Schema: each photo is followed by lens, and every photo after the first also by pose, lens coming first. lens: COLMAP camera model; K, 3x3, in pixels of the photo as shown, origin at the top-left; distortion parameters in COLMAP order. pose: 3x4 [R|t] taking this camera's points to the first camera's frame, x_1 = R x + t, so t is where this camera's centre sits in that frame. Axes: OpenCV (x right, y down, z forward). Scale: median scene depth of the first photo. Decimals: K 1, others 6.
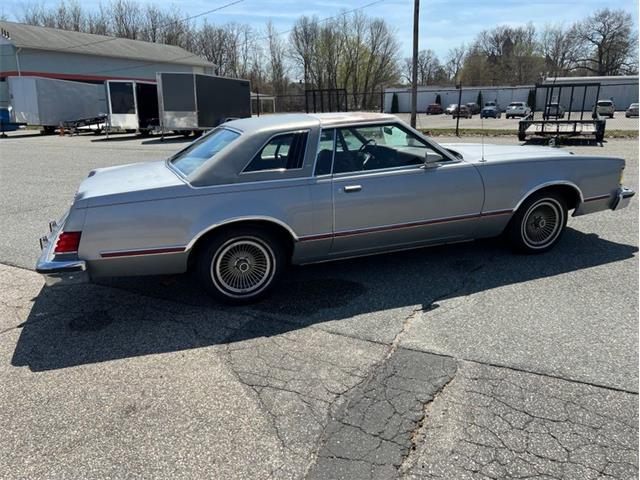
lens RADIAL K [[481.3, 0, 318.3], [0, 481.3, 237.4], [0, 0, 1]] dist [0.050666, -0.055423]
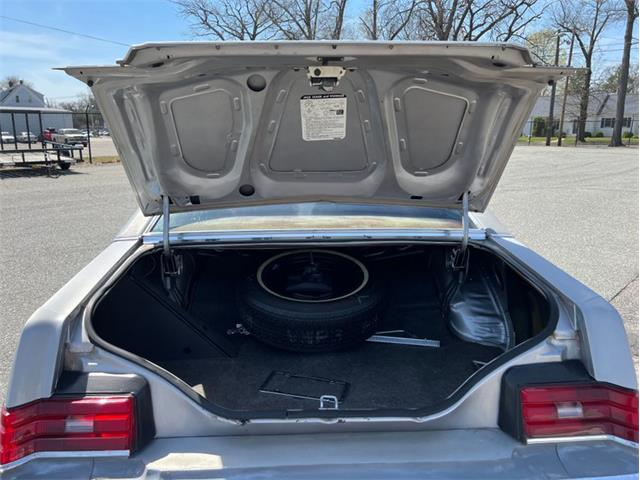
lens RADIAL K [[481.3, 0, 317.4], [0, 481.3, 236.5], [0, 0, 1]] dist [0.050666, -0.055423]
pose [[0.309214, -0.191194, 0.931575, -0.684794], [0.248956, 0.961694, 0.114741, -0.181192], [-0.917828, 0.196441, 0.344969, 0.750746]]
